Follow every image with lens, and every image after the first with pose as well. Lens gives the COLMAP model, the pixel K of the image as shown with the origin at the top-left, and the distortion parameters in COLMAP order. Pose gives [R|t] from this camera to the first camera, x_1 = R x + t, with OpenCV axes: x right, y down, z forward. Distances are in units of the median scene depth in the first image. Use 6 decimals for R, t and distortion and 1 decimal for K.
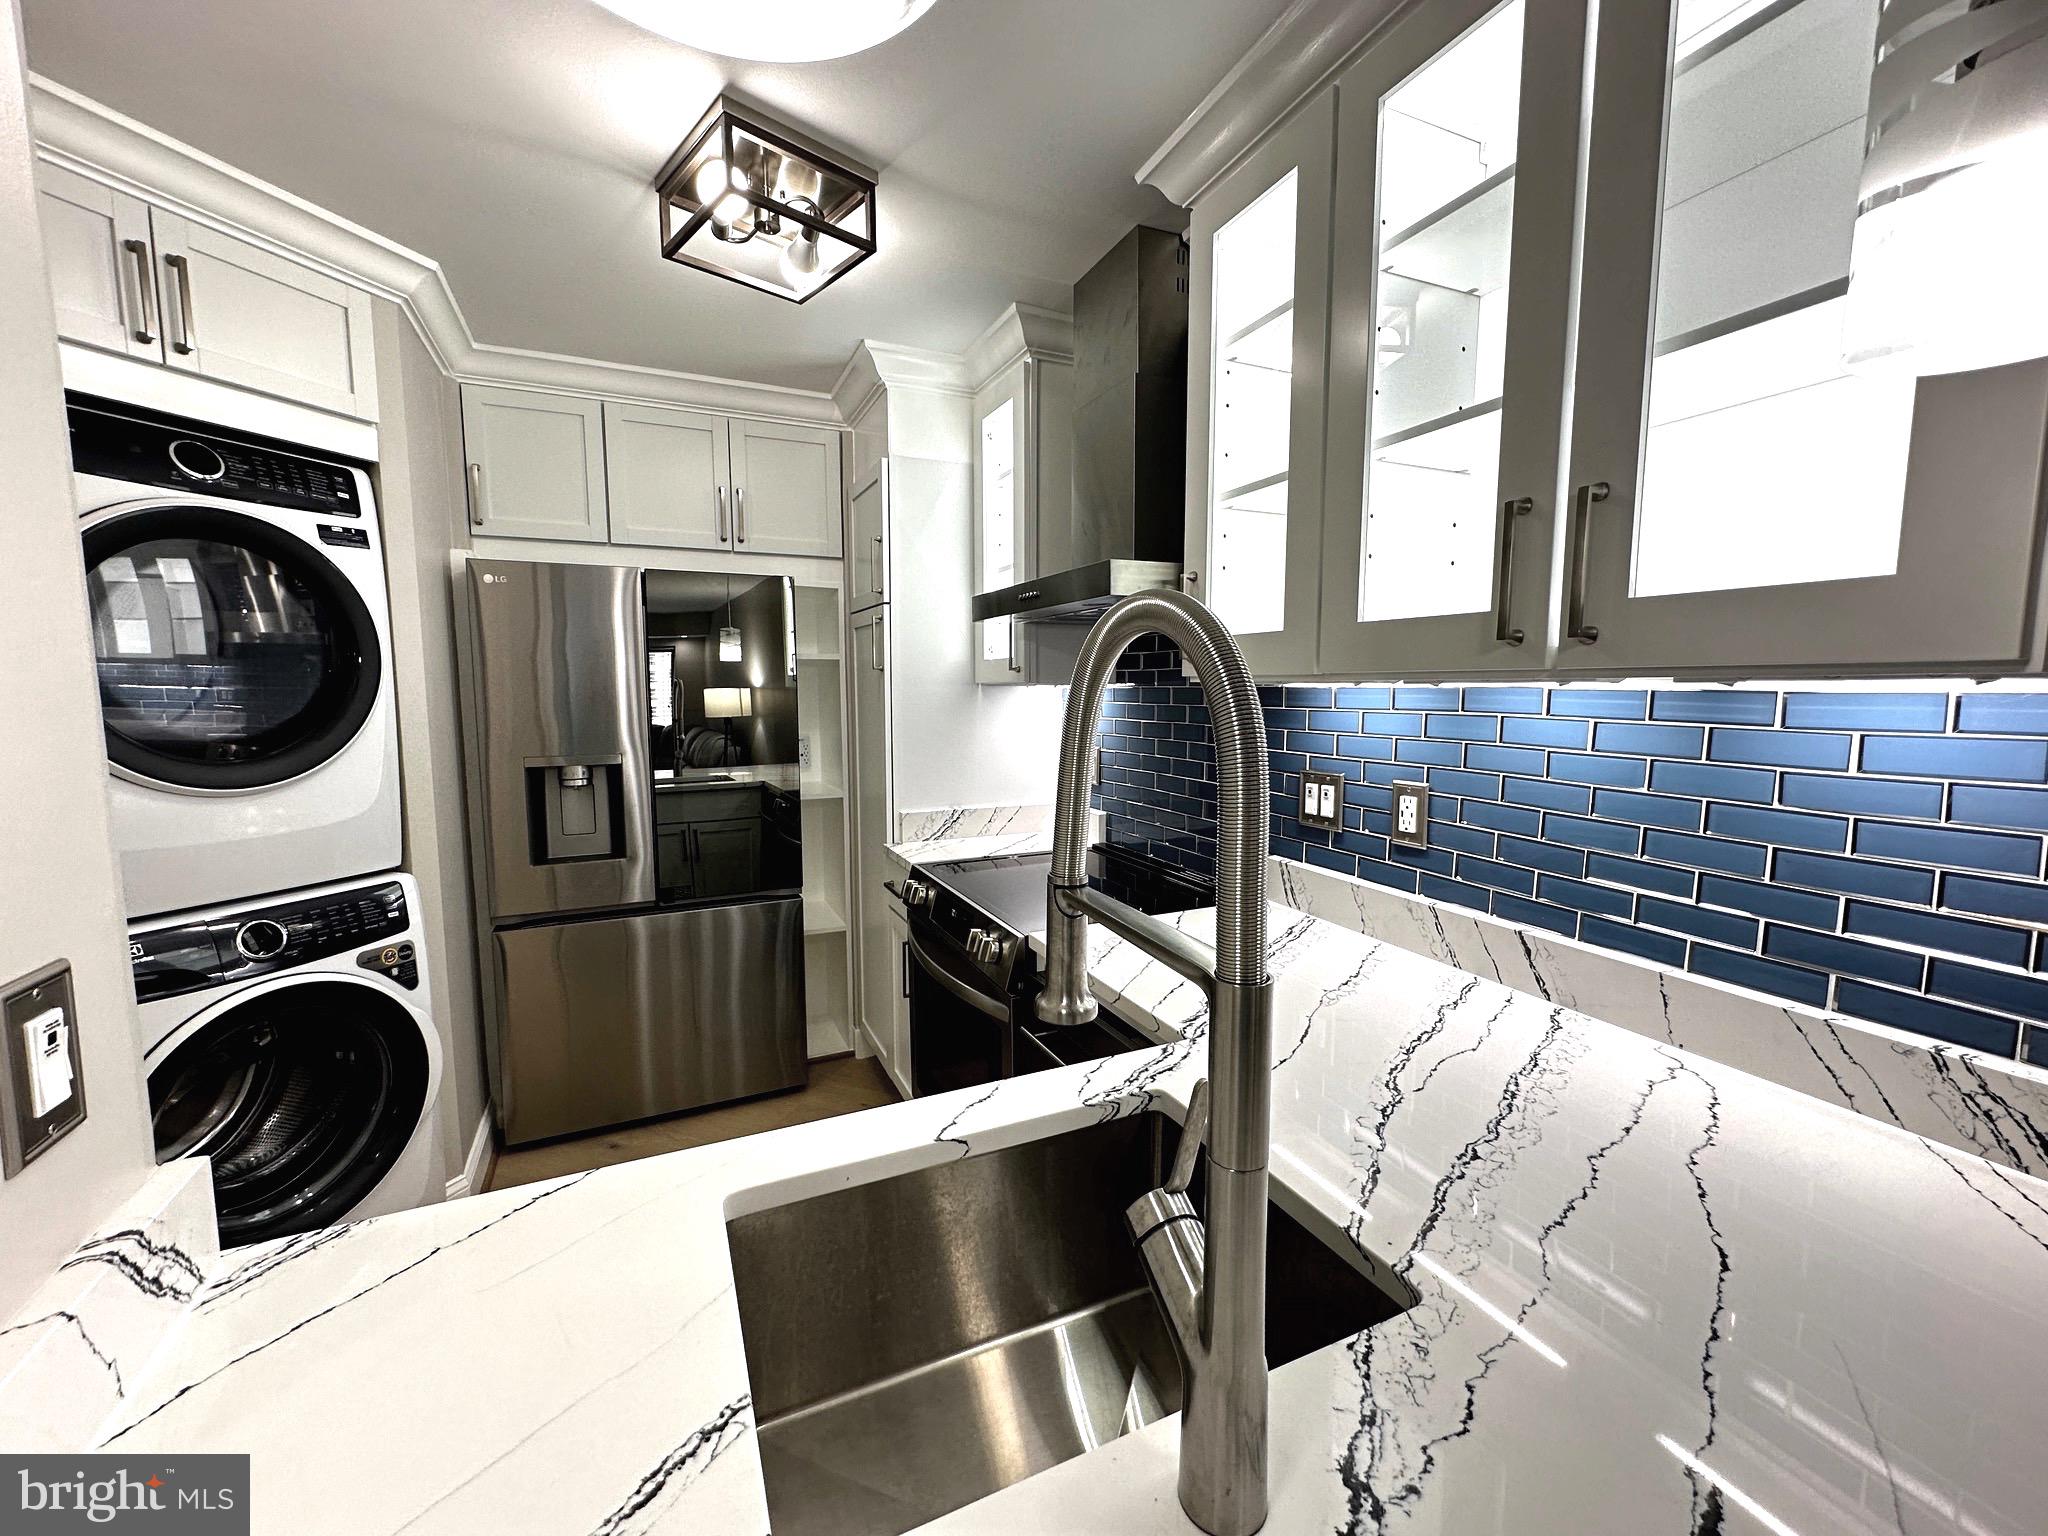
lens RADIAL K [[825.1, 0, 1024.1], [0, 825.1, 765.8], [0, 0, 1]] dist [-0.004740, 0.001343]
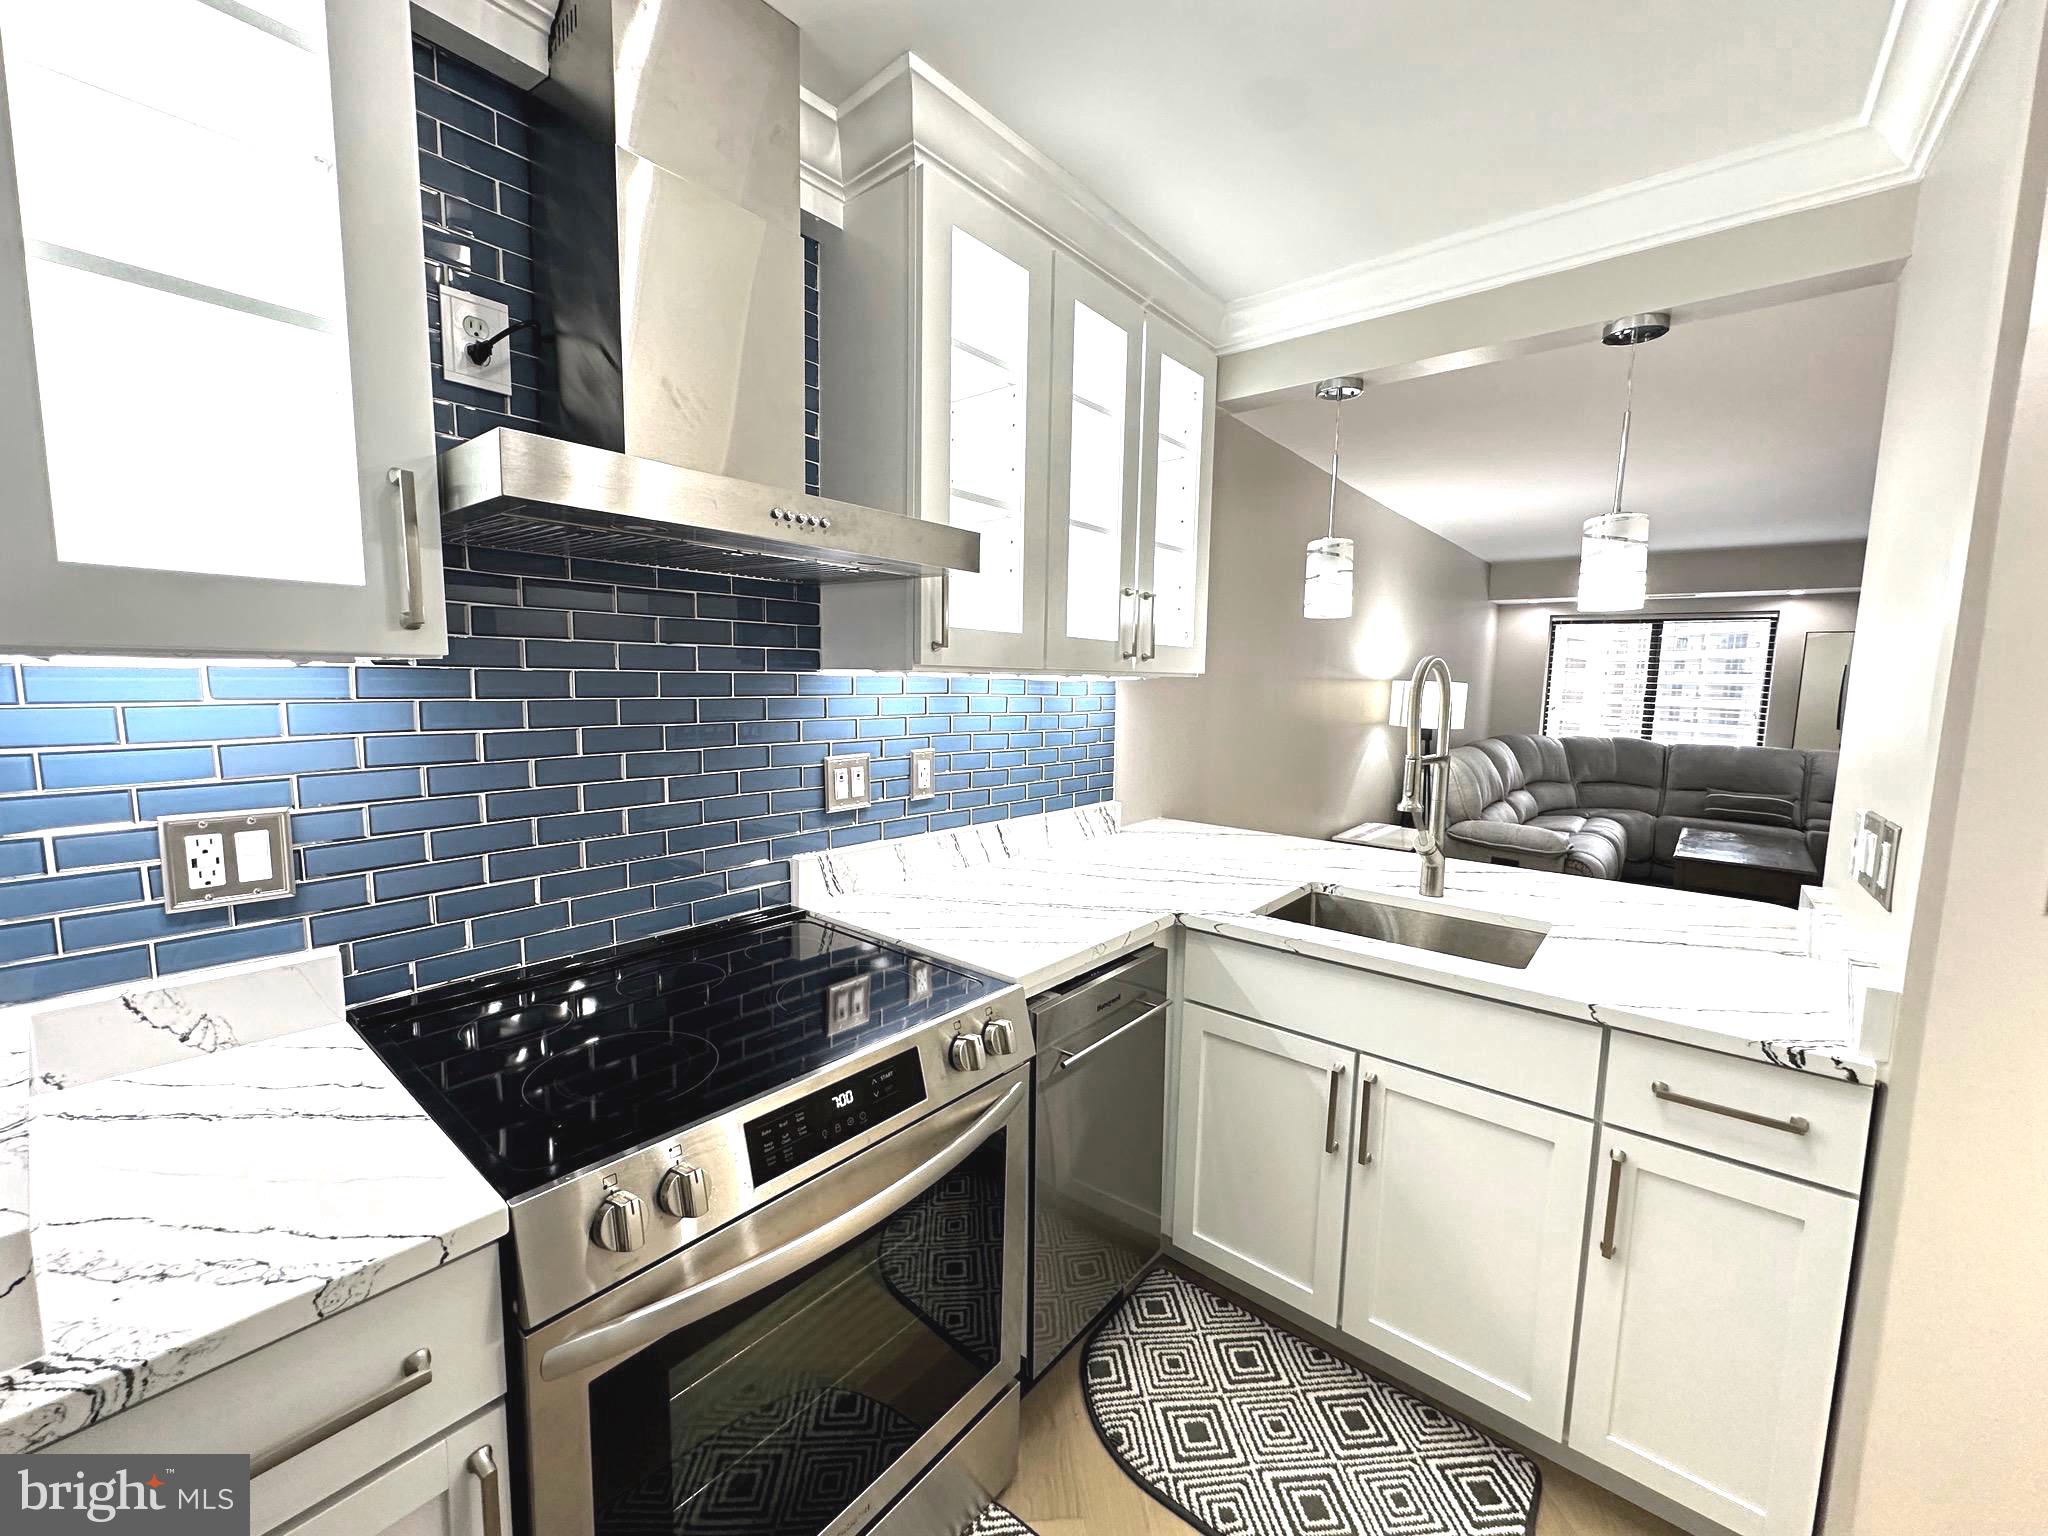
lens RADIAL K [[825.1, 0, 1009.6], [0, 825.1, 759.9], [0, 0, 1]] dist [-0.004740, 0.001343]
pose [[-0.430153, -0.104546, 0.896682, -0.642073], [0.065919, 0.986983, 0.146696, -0.122629], [-0.900346, 0.122210, -0.417662, 1.204039]]
